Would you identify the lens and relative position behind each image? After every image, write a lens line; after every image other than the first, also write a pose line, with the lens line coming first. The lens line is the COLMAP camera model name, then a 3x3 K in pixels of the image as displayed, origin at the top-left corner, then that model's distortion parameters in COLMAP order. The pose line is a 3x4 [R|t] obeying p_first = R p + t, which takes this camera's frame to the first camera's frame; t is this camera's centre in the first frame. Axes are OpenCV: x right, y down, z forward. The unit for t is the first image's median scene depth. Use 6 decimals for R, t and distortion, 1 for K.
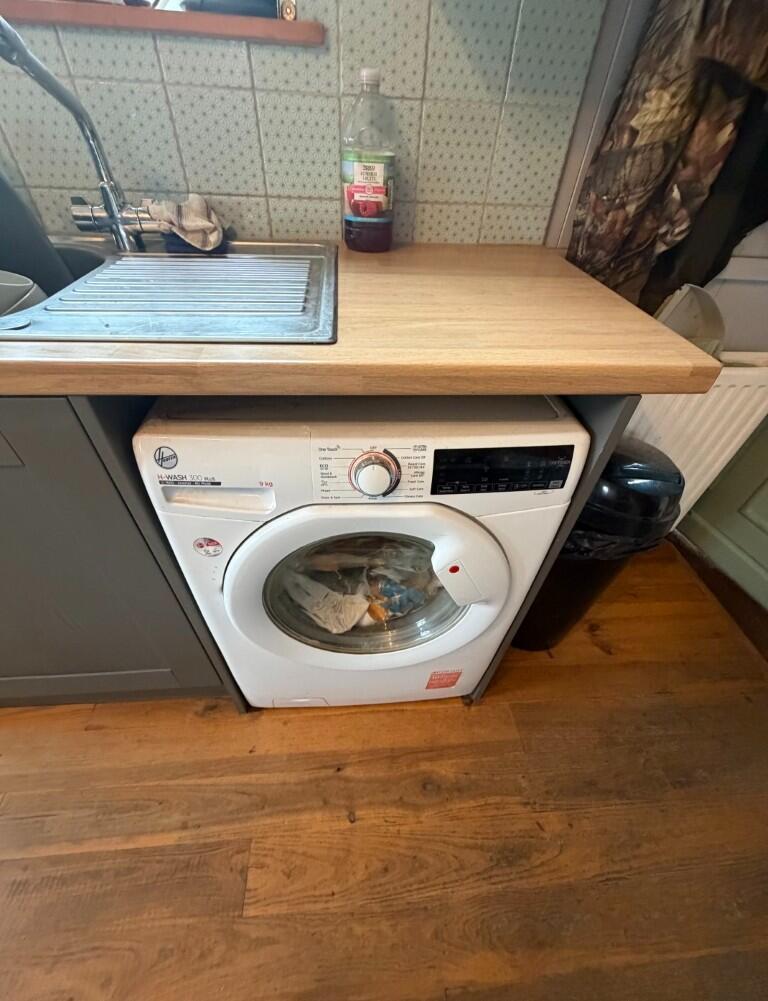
lens RADIAL K [[409.0, 0, 384.0], [0, 409.0, 500.5], [0, 0, 1]] dist [-0.000310, -0.000038]
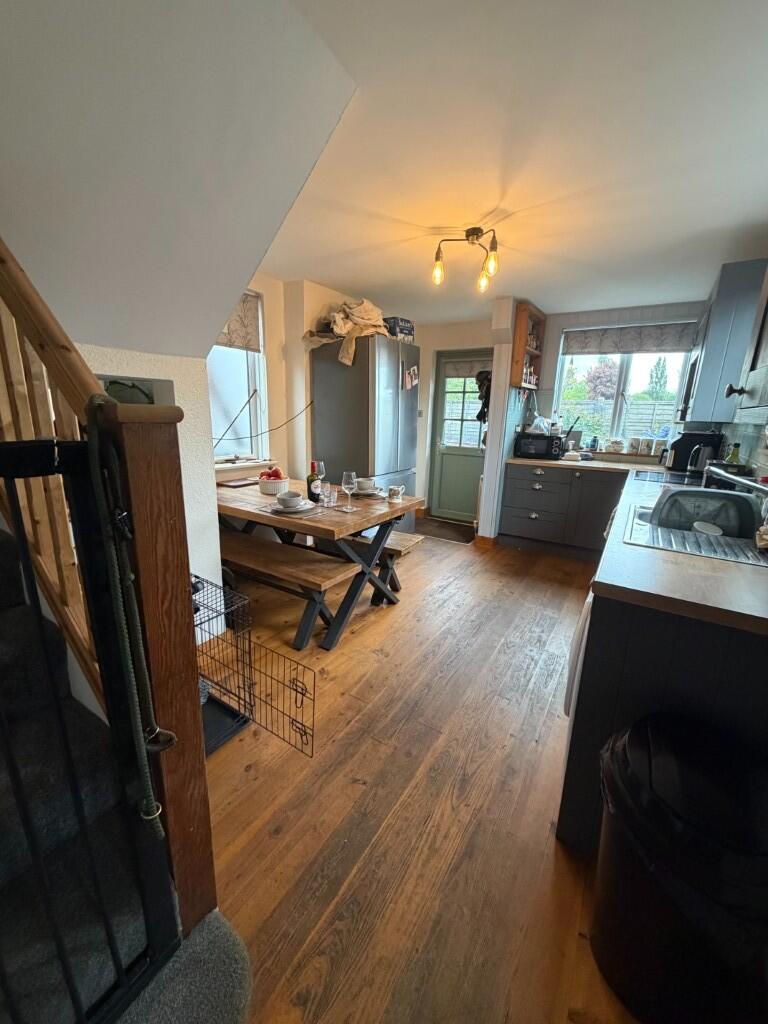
lens RADIAL K [[406.8, 0, 381.6], [0, 406.8, 510.0], [0, 0, 1]] dist [-0.001591, 0.000278]
pose [[-0.597647, 0.128072, -0.791464, 2.034208], [-0.589009, 0.599605, 0.541796, -0.667785], [0.543954, 0.789982, -0.282917, 0.431545]]
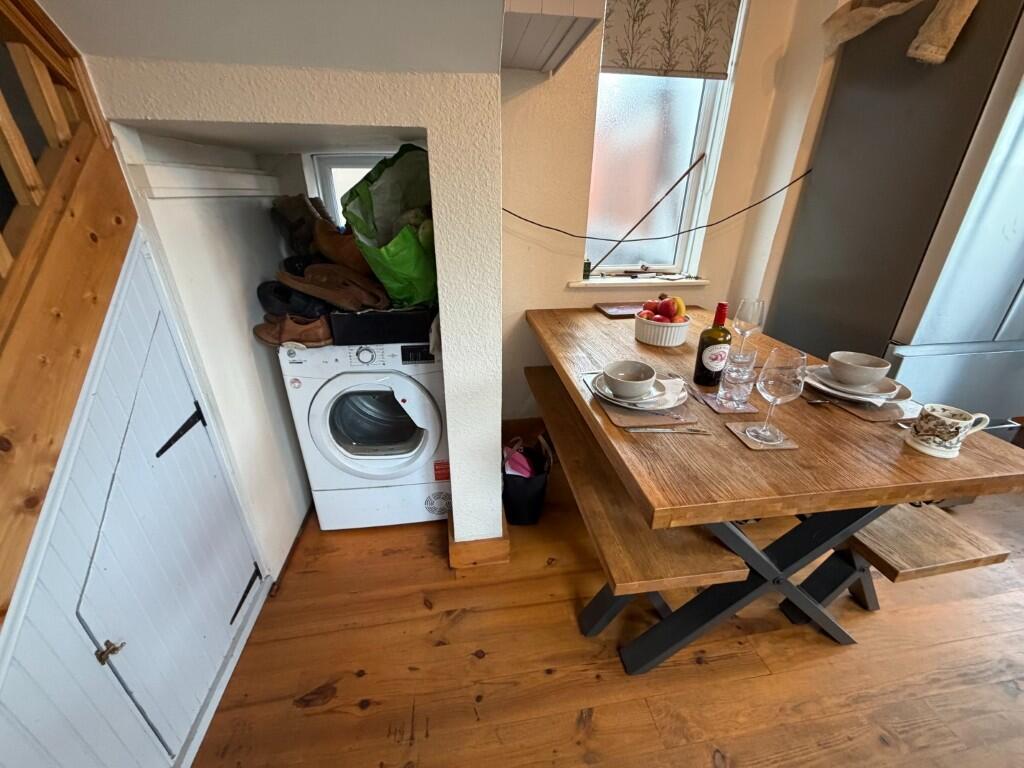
lens RADIAL K [[406.8, 0, 512.6], [0, 406.8, 385.7], [0, 0, 1]] dist [-0.001591, 0.000278]
pose [[-0.995981, -0.011900, -0.088768, 0.592788], [-0.087027, 0.362739, 0.927818, -0.010079], [0.021159, 0.931815, -0.362317, -0.305515]]
